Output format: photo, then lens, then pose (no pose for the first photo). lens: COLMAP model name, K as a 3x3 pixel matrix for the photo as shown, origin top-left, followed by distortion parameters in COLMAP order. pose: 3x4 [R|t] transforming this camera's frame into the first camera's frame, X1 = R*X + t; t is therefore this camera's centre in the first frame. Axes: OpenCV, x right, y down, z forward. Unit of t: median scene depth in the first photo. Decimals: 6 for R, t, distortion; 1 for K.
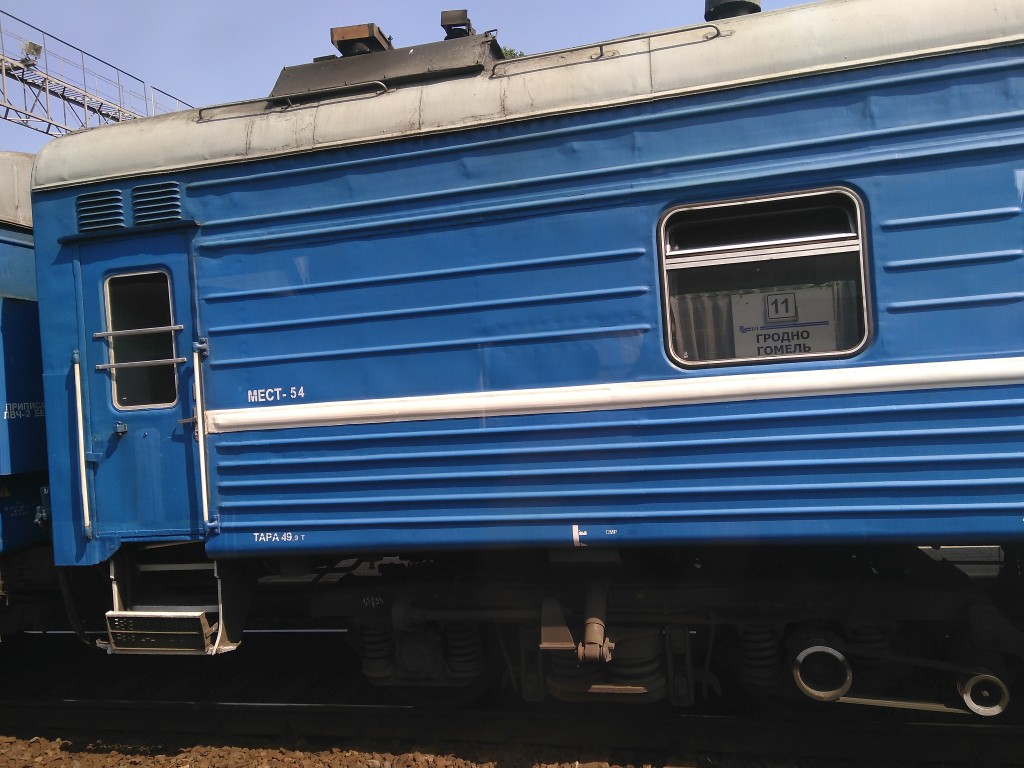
lens RADIAL K [[782.7, 0, 512.0], [0, 782.7, 384.0], [0, 0, 1]] dist [0.054477, -0.054609]
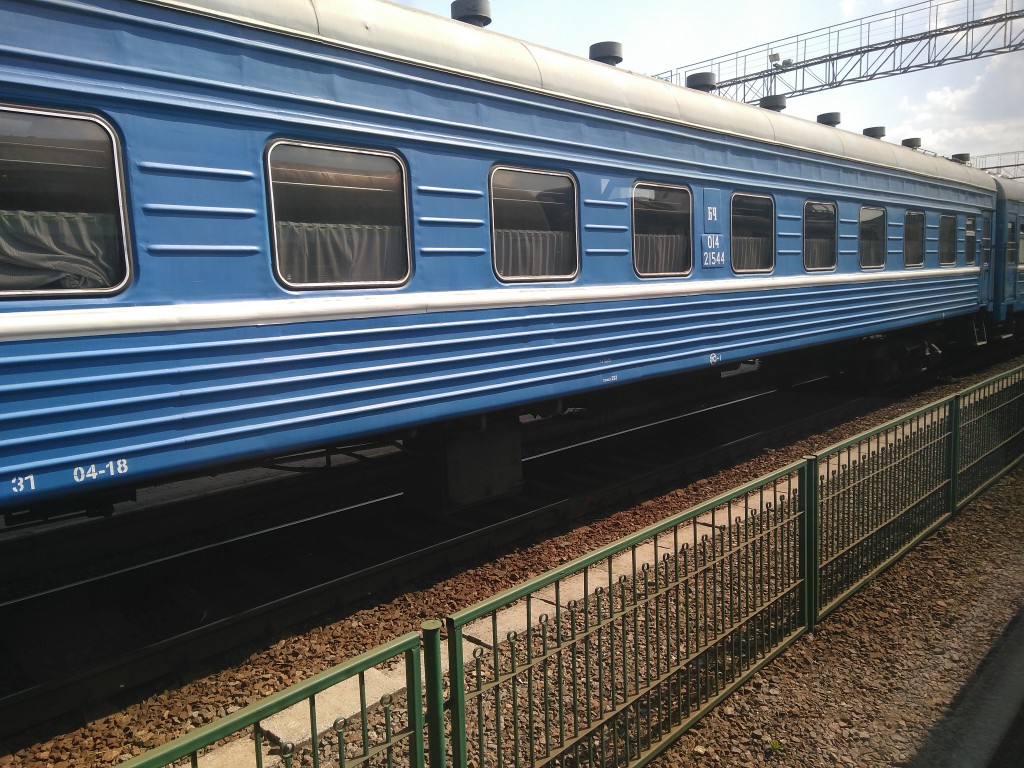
lens RADIAL K [[854.7, 0, 512.0], [0, 854.7, 384.0], [0, 0, 1]] dist [0.044149, 0.003707]
pose [[0.457585, -0.051784, 0.887657, -0.763968], [0.008225, 0.998506, 0.054011, 0.052821], [-0.889128, -0.017413, 0.457327, 0.187534]]
